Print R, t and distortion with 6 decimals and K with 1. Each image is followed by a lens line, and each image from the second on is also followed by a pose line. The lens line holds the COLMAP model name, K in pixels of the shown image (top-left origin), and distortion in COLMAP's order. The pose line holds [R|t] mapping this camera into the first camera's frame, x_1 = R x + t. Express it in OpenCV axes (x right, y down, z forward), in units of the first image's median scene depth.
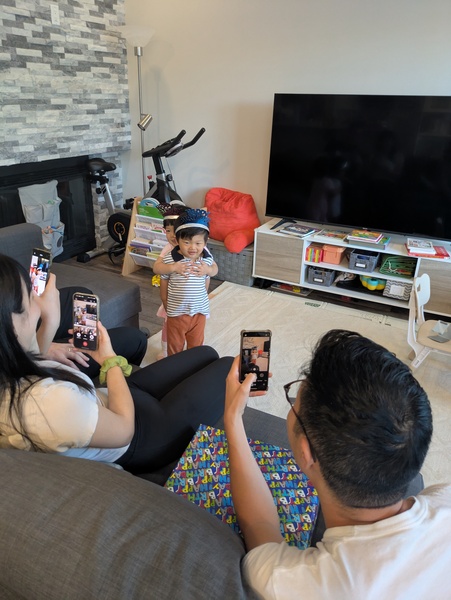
lens RADIAL K [[443.1, 0, 213.5], [0, 443.1, 299.2], [0, 0, 1]] dist [0.008883, -0.010680]
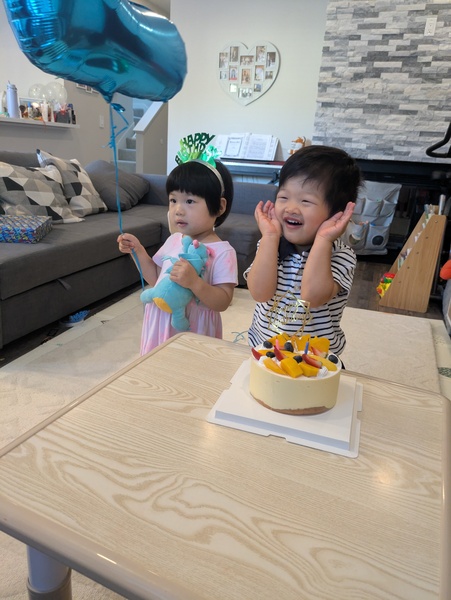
lens RADIAL K [[444.4, 0, 218.1], [0, 444.4, 294.1], [0, 0, 1]] dist [-0.003798, -0.000473]
pose [[0.175619, 0.292699, -0.939939, 0.678877], [-0.460677, 0.868224, 0.184293, -0.043683], [0.870020, 0.400643, 0.287316, 0.468687]]
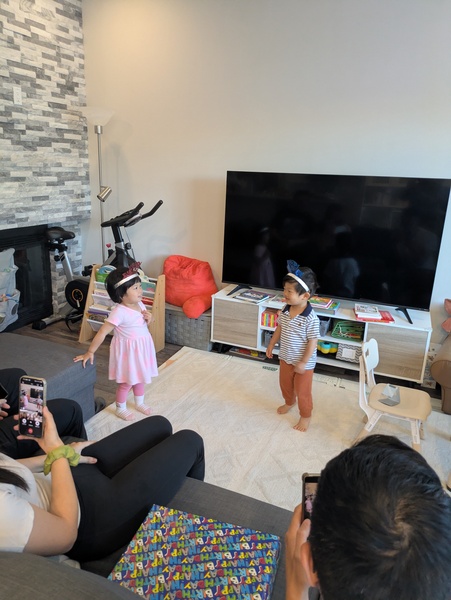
lens RADIAL K [[444.6, 0, 217.3], [0, 444.6, 299.2], [0, 0, 1]] dist [0.010965, -0.006396]
pose [[0.995682, -0.010610, 0.092226, 0.010114], [0.022827, 0.990929, -0.132435, -0.012274], [-0.089984, 0.133968, 0.986892, -0.017557]]
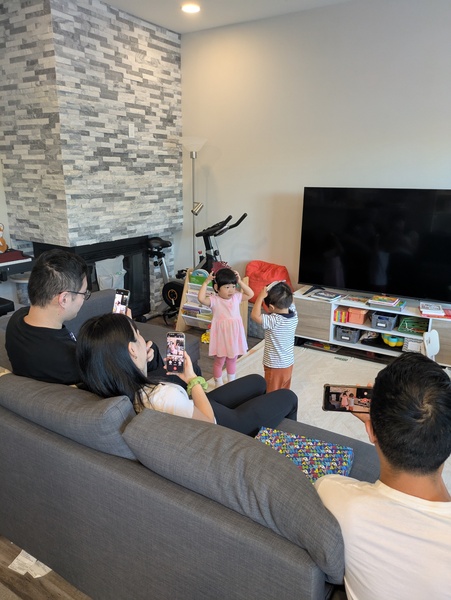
lens RADIAL K [[442.5, 0, 214.4], [0, 442.5, 307.5], [0, 0, 1]] dist [0.002709, -0.001551]
pose [[0.998234, 0.001597, -0.059390, -0.036436], [-0.009777, 0.990426, -0.137700, 0.039507], [0.058602, 0.138038, 0.988692, -0.172860]]
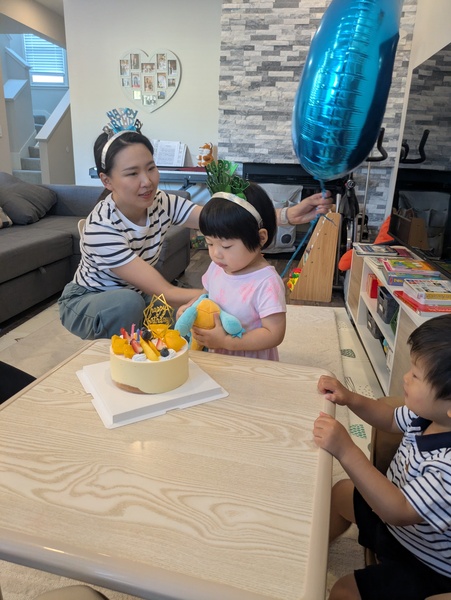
lens RADIAL K [[443.0, 0, 224.5], [0, 443.0, 297.7], [0, 0, 1]] dist [0.029040, -0.041884]
pose [[0.366789, 0.268363, -0.890756, 0.705272], [-0.412635, 0.905081, 0.102767, -0.051303], [0.833786, 0.329863, 0.442710, 0.471298]]
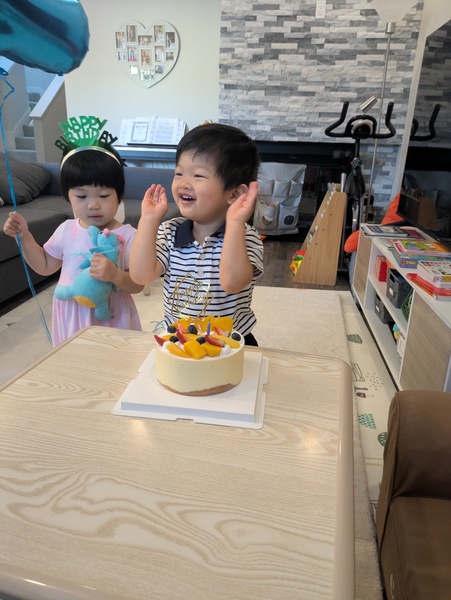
lens RADIAL K [[445.3, 0, 225.5], [0, 445.3, 300.0], [0, 0, 1]] dist [0.000715, -0.005880]
pose [[0.369350, 0.305910, -0.877496, 0.680845], [-0.412483, 0.900116, 0.140176, -0.047453], [0.832730, 0.310178, 0.458640, 0.481001]]
